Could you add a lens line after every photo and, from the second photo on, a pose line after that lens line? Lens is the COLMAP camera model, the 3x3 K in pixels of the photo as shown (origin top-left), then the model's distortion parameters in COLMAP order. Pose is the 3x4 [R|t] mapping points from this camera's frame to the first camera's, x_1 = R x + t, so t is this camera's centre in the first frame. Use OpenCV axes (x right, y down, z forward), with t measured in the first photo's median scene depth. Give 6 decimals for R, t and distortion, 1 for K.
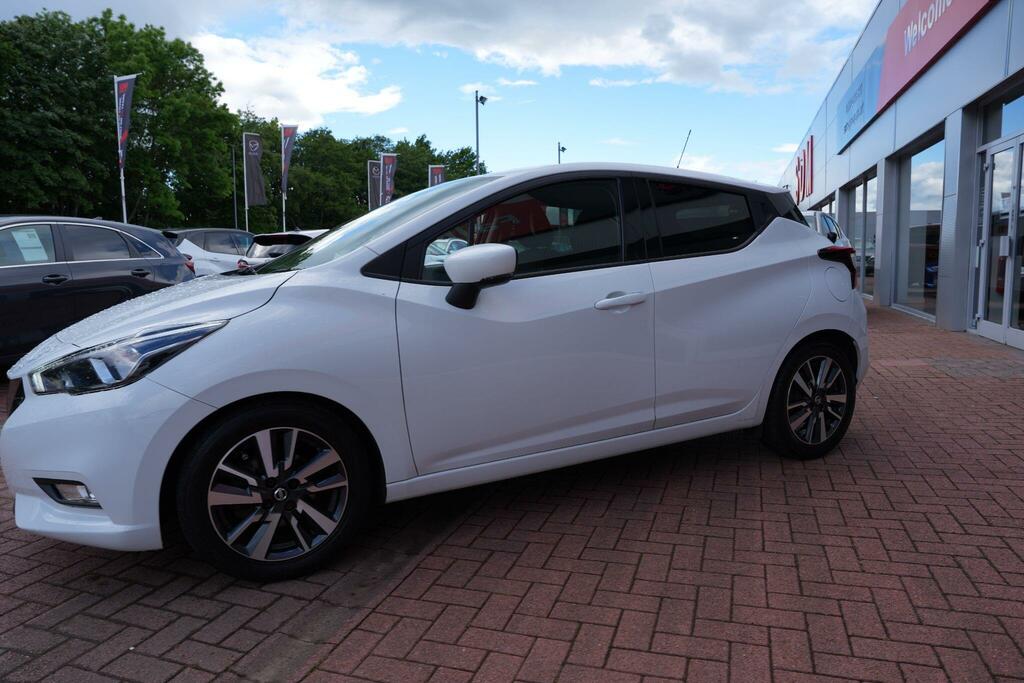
lens RADIAL K [[692.5, 0, 507.7], [0, 692.5, 332.2], [0, 0, 1]] dist [-0.108209, 0.079373]
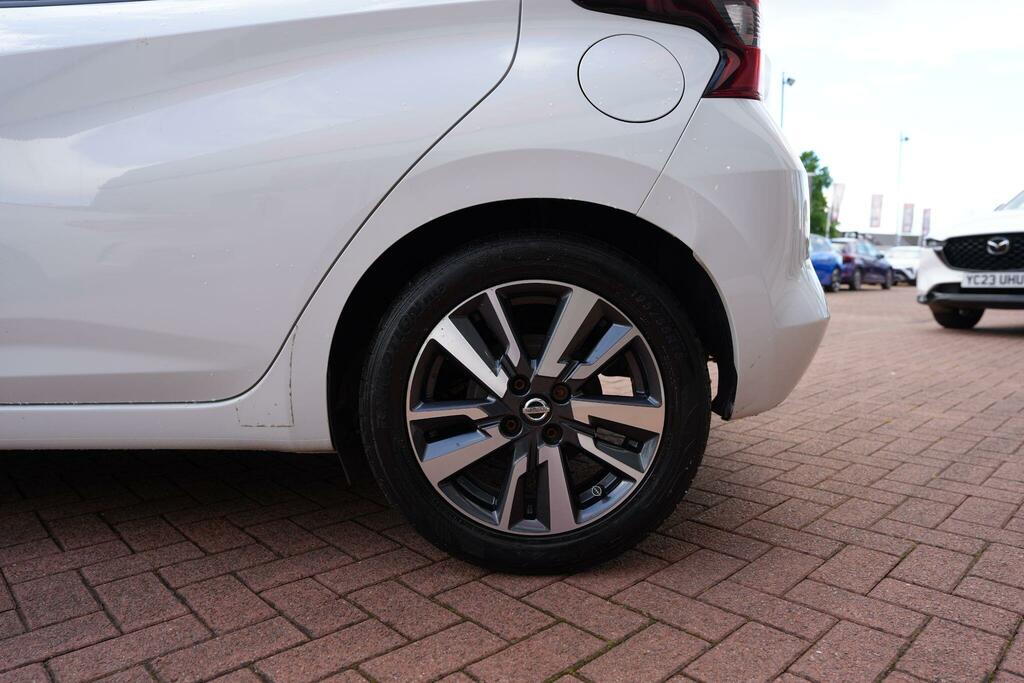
lens RADIAL K [[692.5, 0, 510.8], [0, 692.5, 348.3], [0, 0, 1]] dist [-0.108209, 0.079373]
pose [[0.889604, 0.082498, -0.449220, 0.643029], [-0.078399, 0.996536, 0.027754, 0.065198], [0.449953, 0.010528, 0.892990, 0.732933]]
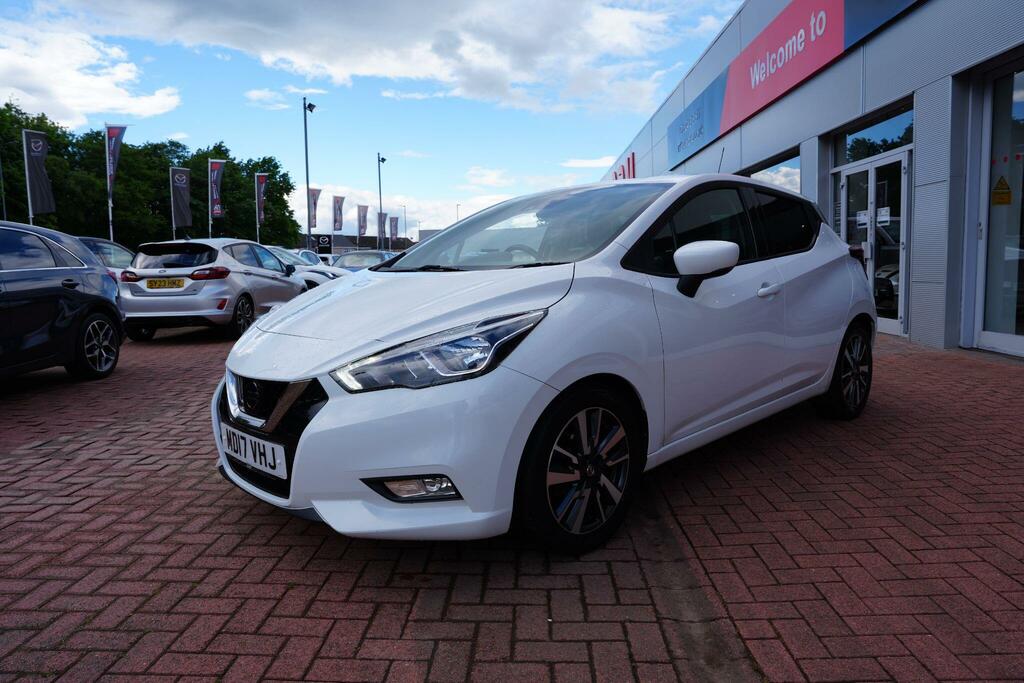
lens RADIAL K [[692.5, 0, 513.5], [0, 692.5, 336.1], [0, 0, 1]] dist [-0.108209, 0.079373]
pose [[0.957446, -0.038438, 0.286041, -0.528448], [0.041526, 0.999126, -0.004736, 0.018682], [-0.285609, 0.016413, 0.958206, -0.007354]]
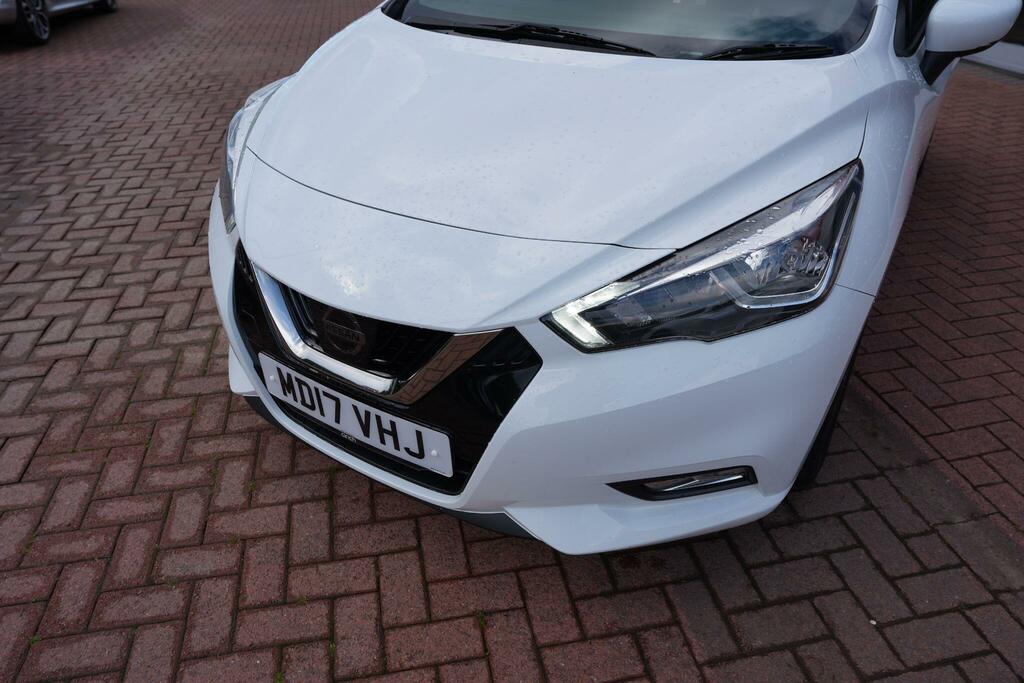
lens RADIAL K [[692.5, 0, 510.0], [0, 692.5, 340.5], [0, 0, 1]] dist [-0.108209, 0.079373]
pose [[0.864399, -0.268578, 0.425066, -0.686074], [0.048857, 0.886250, 0.460623, -0.117408], [-0.500428, -0.377394, 0.779196, 0.424433]]
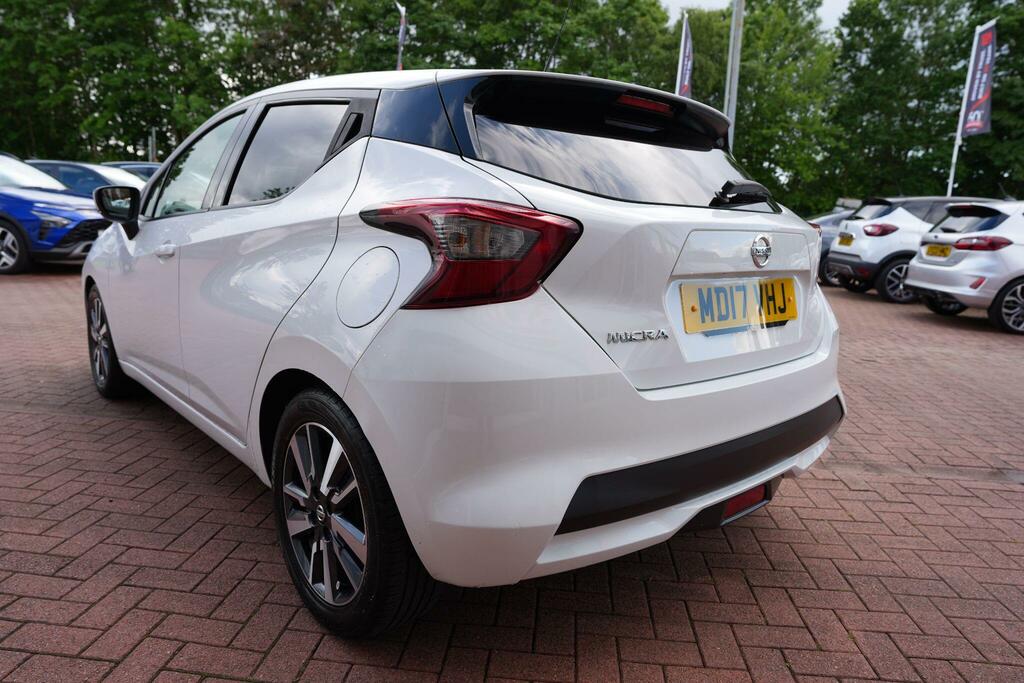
lens RADIAL K [[692.5, 0, 508.5], [0, 692.5, 342.5], [0, 0, 1]] dist [-0.108209, 0.079373]
pose [[0.239734, 0.209096, -0.948054, 0.995537], [-0.160872, 0.971587, 0.173606, -0.134492], [0.957417, 0.110896, 0.266560, 1.057562]]
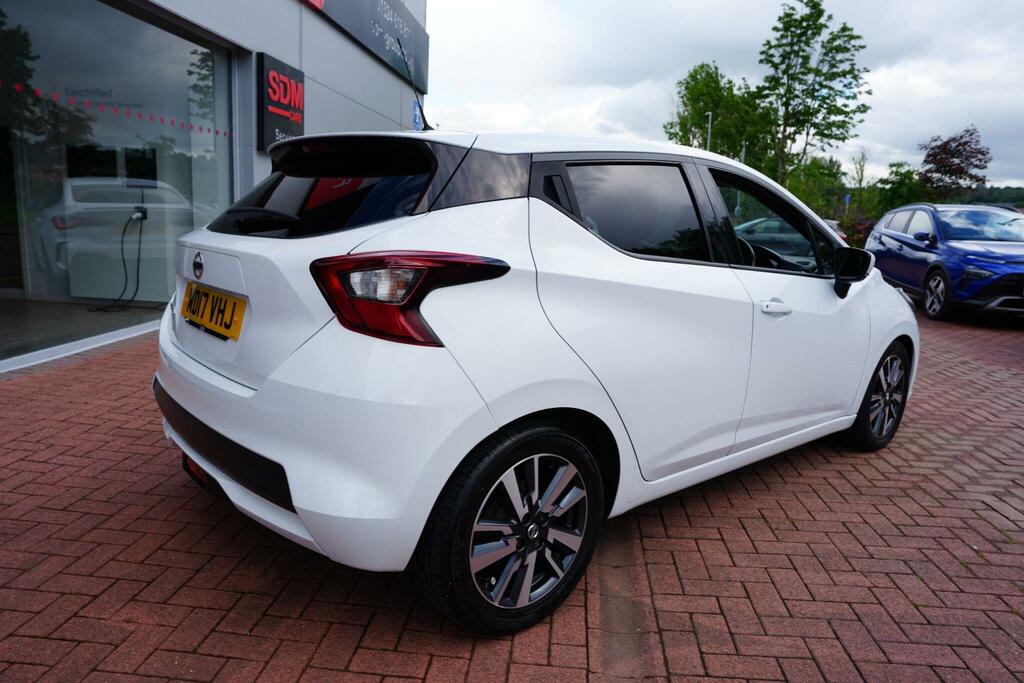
lens RADIAL K [[692.5, 0, 519.6], [0, 692.5, 341.2], [0, 0, 1]] dist [-0.108209, 0.079373]
pose [[-0.967422, 0.027596, -0.251660, 0.399283], [-0.048099, 0.955902, 0.289721, -0.274837], [0.248557, 0.292388, -0.923433, 2.063343]]
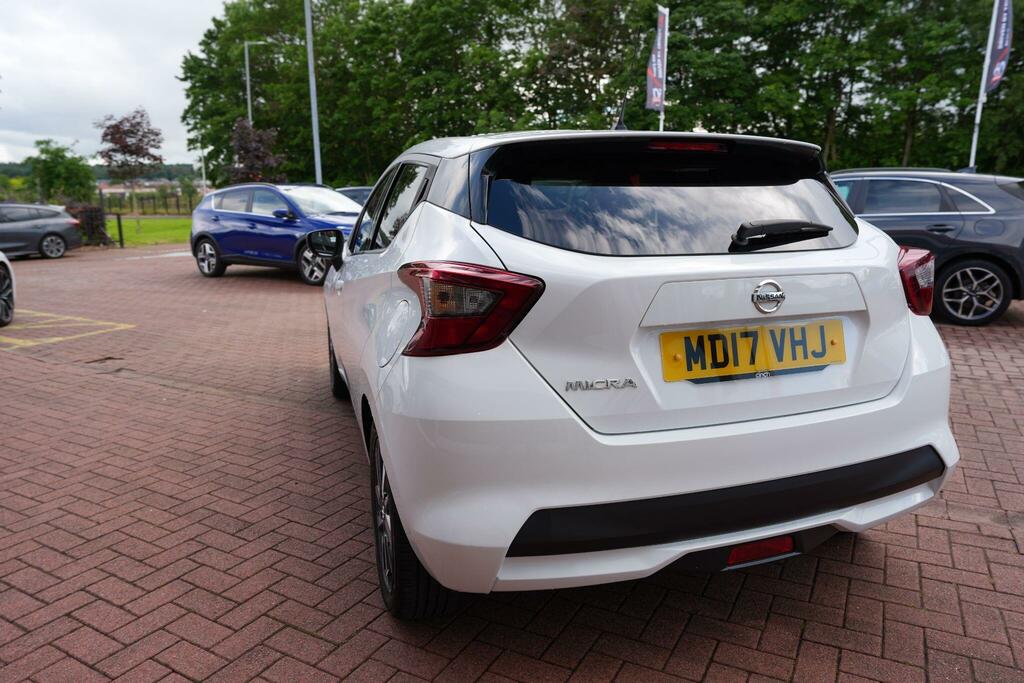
lens RADIAL K [[692.5, 0, 514.2], [0, 692.5, 343.7], [0, 0, 1]] dist [-0.108209, 0.079373]
pose [[-0.165679, 0.216223, -0.962184, 1.058888], [-0.093934, 0.967772, 0.233653, -0.210157], [0.981696, 0.129093, -0.140029, 1.265684]]
